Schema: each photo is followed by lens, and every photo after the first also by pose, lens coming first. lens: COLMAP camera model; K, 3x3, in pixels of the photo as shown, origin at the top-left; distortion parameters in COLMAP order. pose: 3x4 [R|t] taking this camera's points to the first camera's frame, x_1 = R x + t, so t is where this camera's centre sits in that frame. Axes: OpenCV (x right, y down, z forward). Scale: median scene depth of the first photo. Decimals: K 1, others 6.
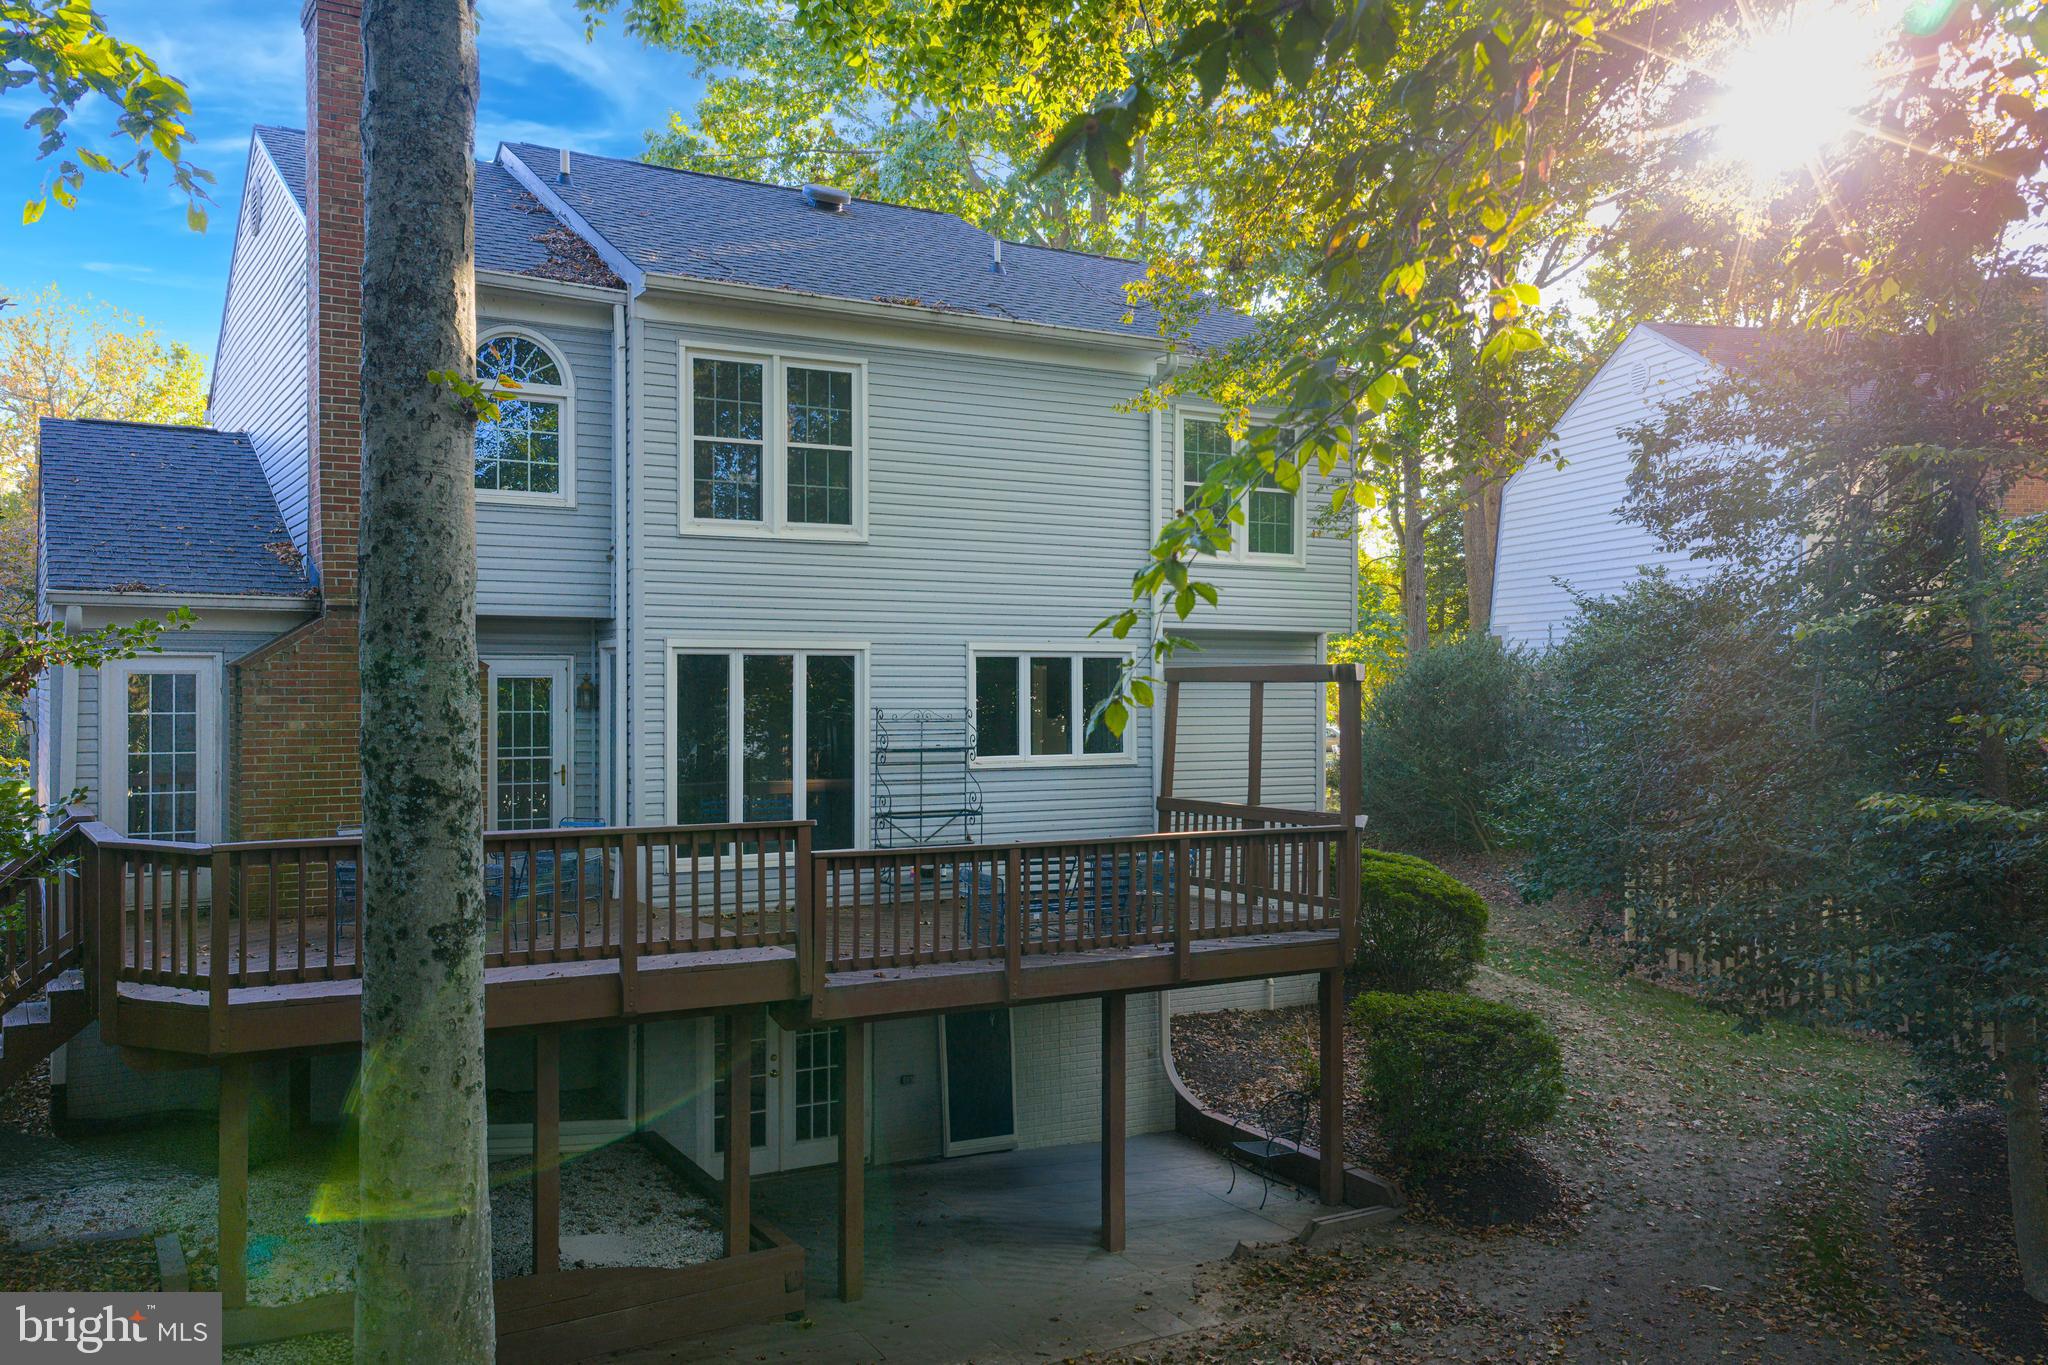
lens RADIAL K [[1706.6, 0, 1037.4], [0, 1706.6, 680.8], [0, 0, 1]] dist [0.028638, -0.004815]
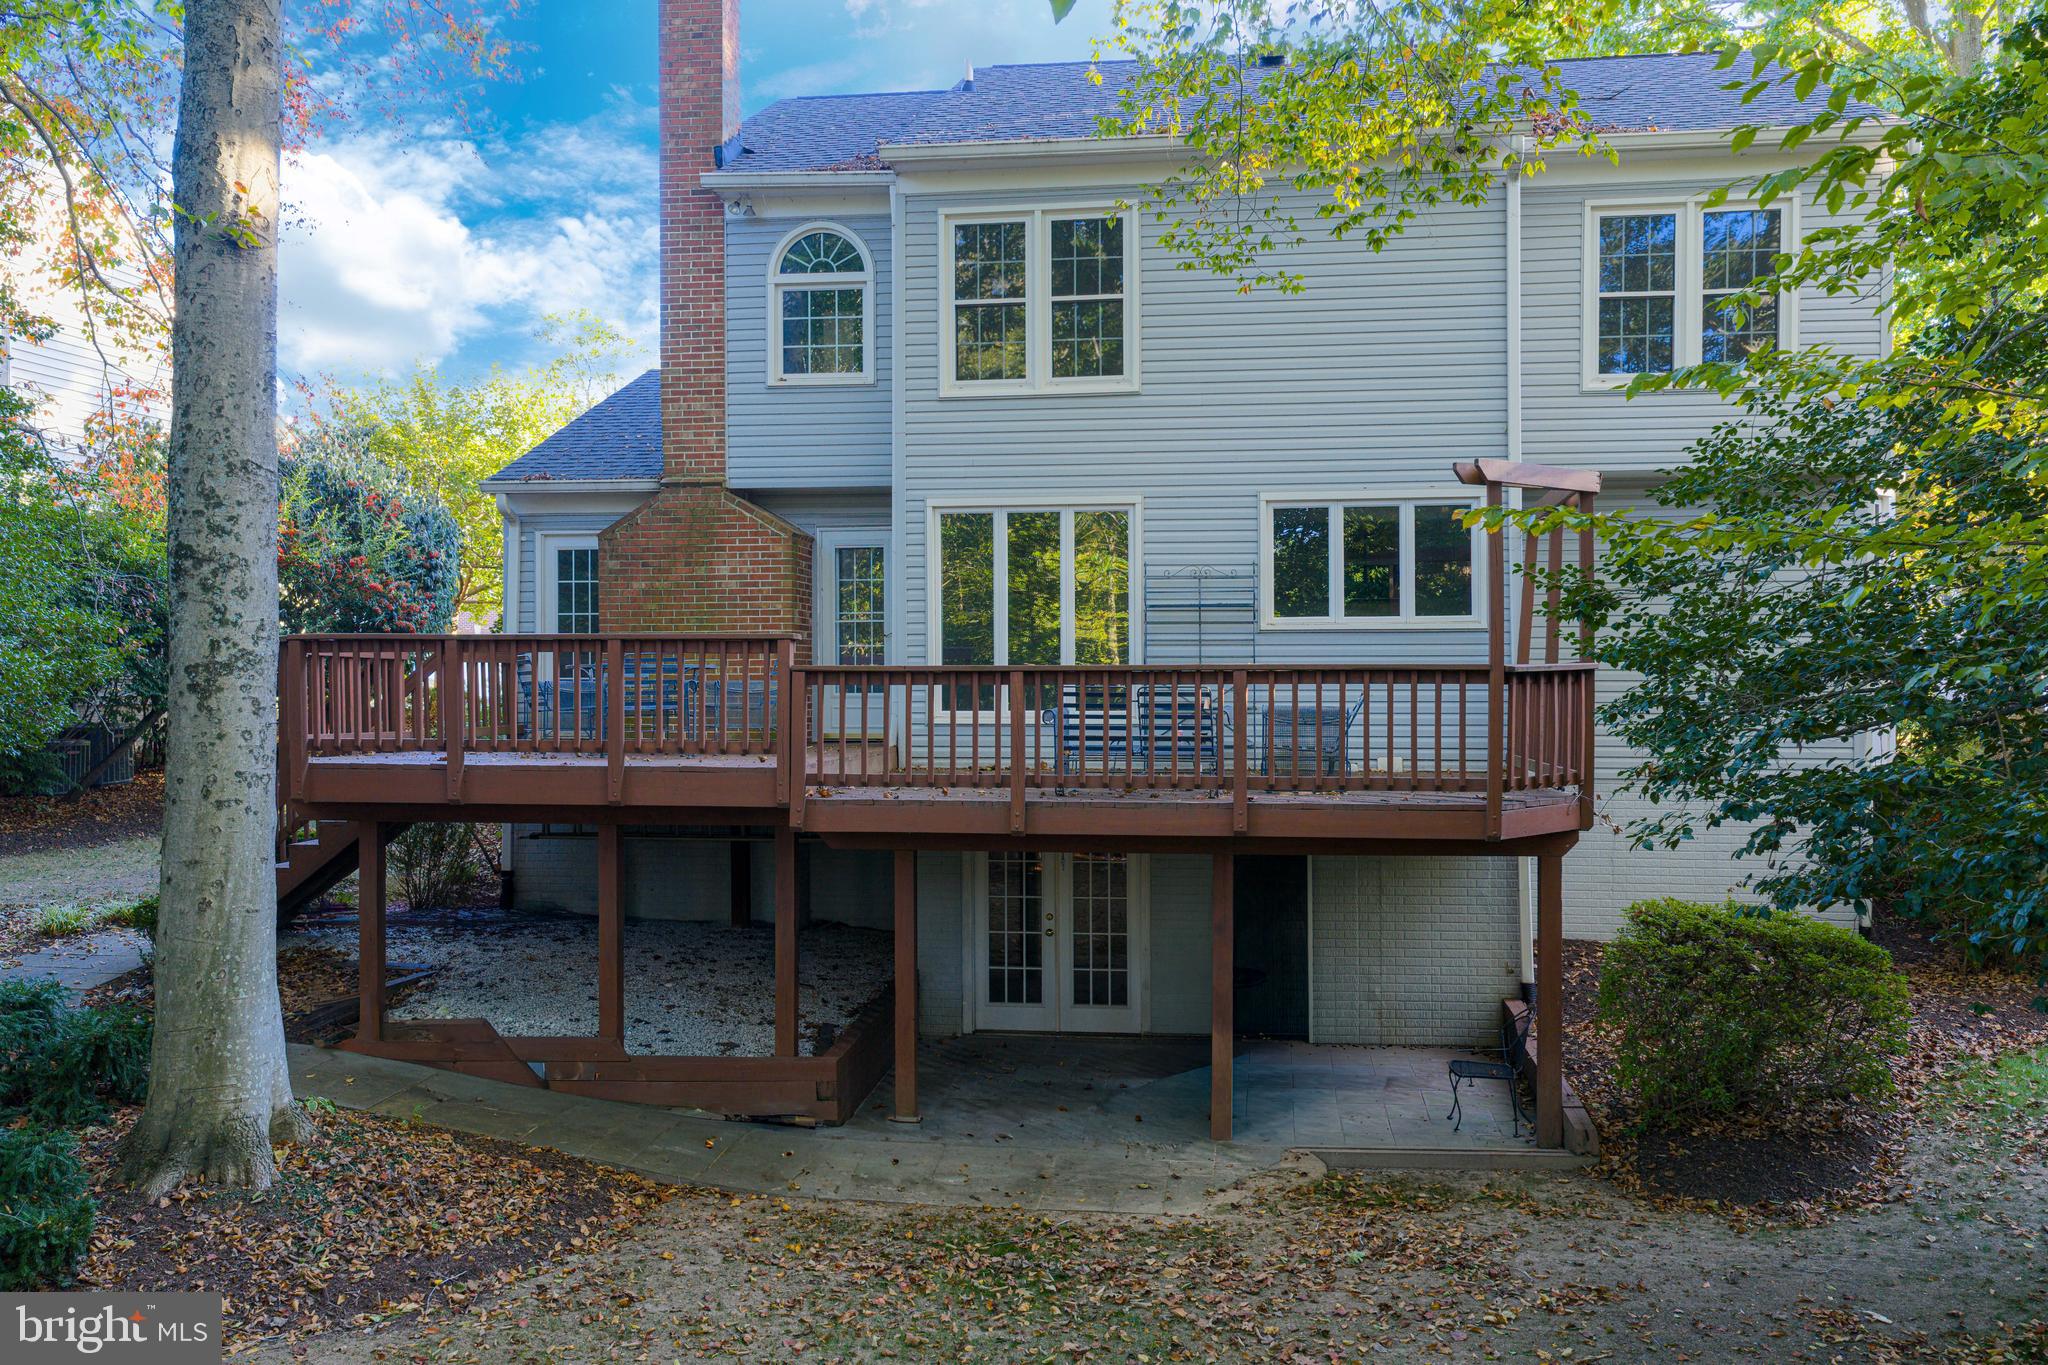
lens RADIAL K [[1706.6, 0, 1037.4], [0, 1706.6, 680.8], [0, 0, 1]] dist [0.028638, -0.004815]
pose [[0.788975, -0.002336, -0.614421, 0.472301], [0.004804, 0.999986, 0.002367, 0.083513], [0.614406, -0.004820, 0.788975, 0.219807]]
